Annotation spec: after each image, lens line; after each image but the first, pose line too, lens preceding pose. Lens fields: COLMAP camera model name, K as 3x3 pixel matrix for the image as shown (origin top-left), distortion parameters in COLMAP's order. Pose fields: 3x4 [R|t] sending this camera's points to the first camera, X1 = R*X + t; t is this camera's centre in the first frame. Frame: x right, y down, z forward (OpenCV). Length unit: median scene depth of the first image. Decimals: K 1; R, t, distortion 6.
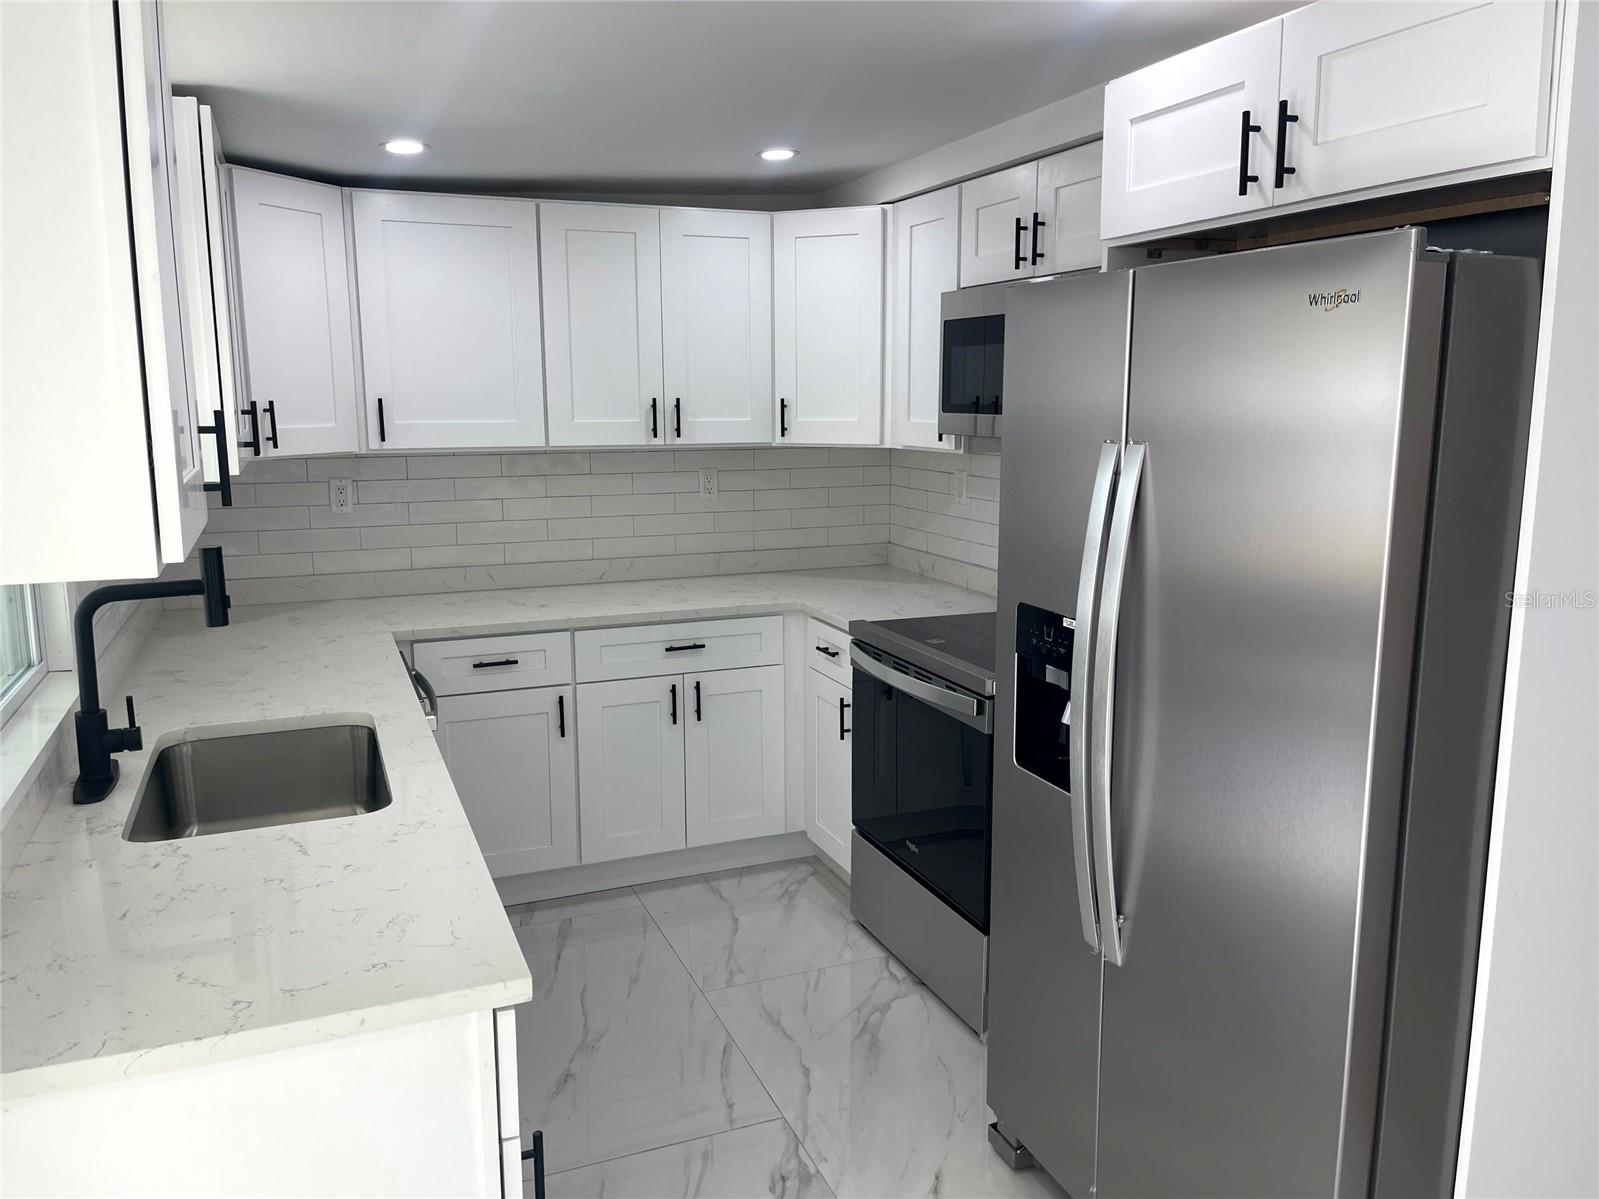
lens RADIAL K [[1210.4, 0, 797.2], [0, 1210.4, 598.8], [0, 0, 1]] dist [0.078031, -0.101924]
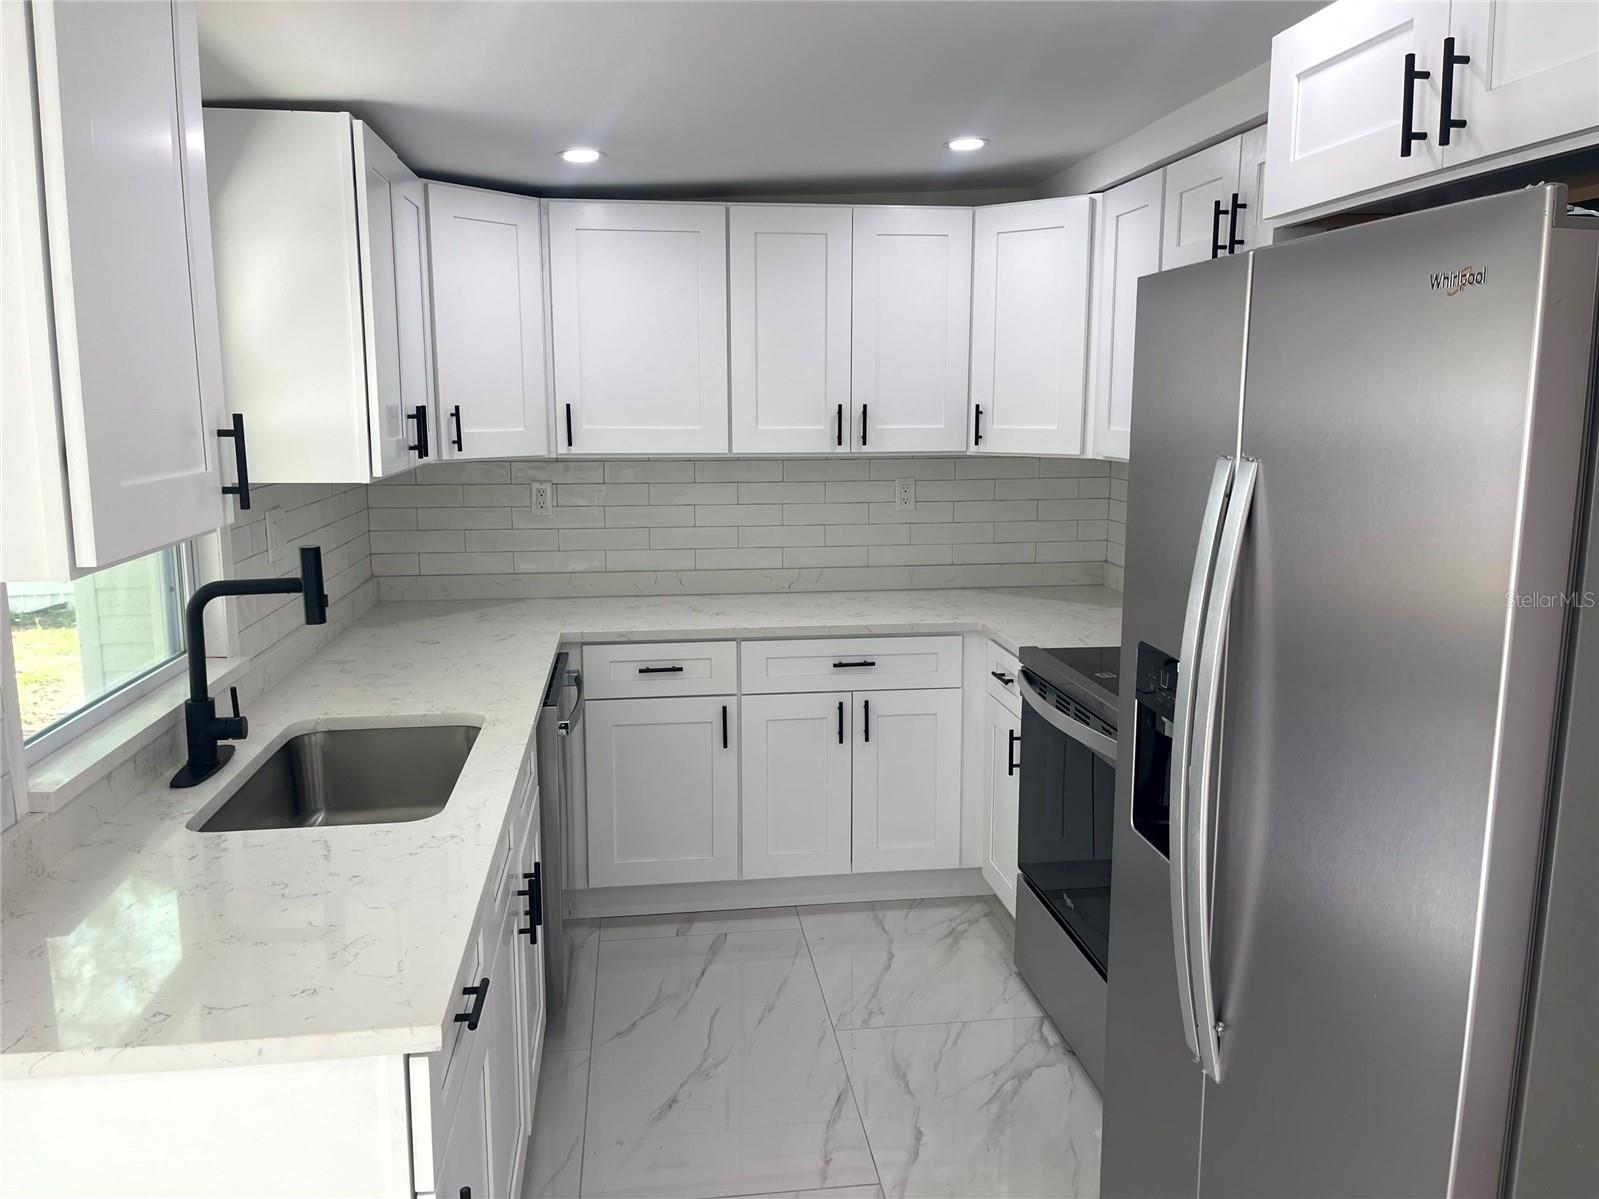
lens RADIAL K [[1210.4, 0, 794.0], [0, 1210.4, 598.3], [0, 0, 1]] dist [0.078031, -0.101924]
pose [[0.968309, 0.043780, -0.245887, 0.113175], [-0.045156, 0.998980, 0.000046, -0.011712], [0.245638, 0.011059, 0.969299, 0.070714]]
